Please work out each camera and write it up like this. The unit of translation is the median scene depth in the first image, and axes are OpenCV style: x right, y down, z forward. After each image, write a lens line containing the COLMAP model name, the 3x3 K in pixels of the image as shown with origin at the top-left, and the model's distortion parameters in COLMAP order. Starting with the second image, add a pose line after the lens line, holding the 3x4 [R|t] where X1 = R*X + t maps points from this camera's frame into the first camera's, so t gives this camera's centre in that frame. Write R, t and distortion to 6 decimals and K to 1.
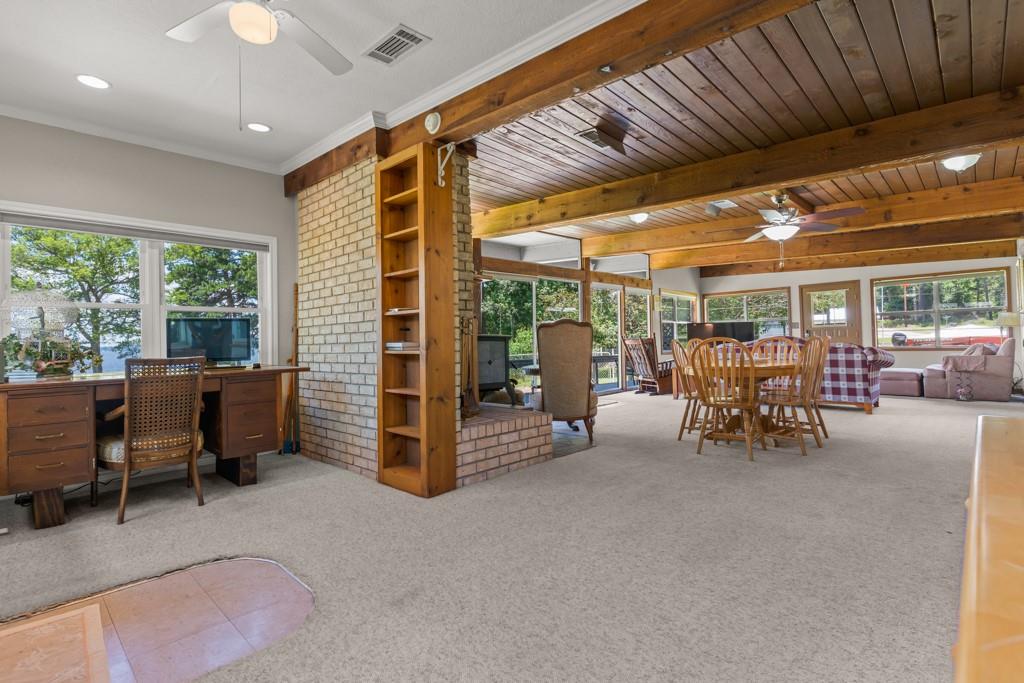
lens RADIAL K [[488.9, 0, 514.2], [0, 488.9, 330.4], [0, 0, 1]] dist [0.000442, -0.000477]
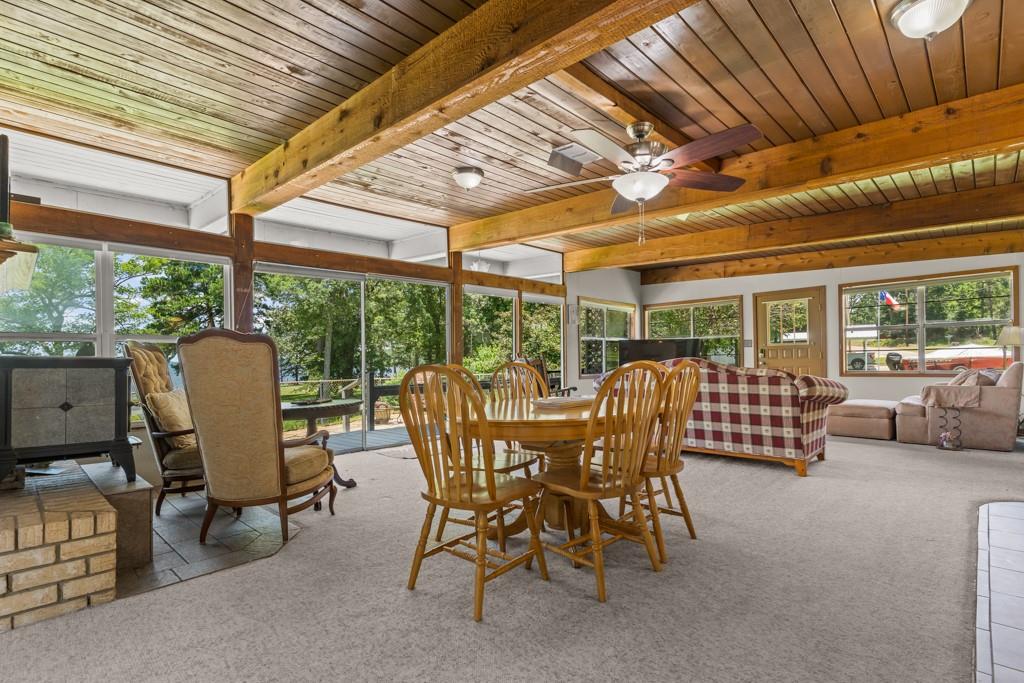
lens RADIAL K [[492.2, 0, 511.8], [0, 492.2, 359.3], [0, 0, 1]] dist [-0.000753, 0.000333]
pose [[0.999983, 0.004682, -0.003347, 0.258575], [-0.004603, 0.999724, 0.023033, -0.001172], [0.003454, -0.023017, 0.999729, 0.258193]]
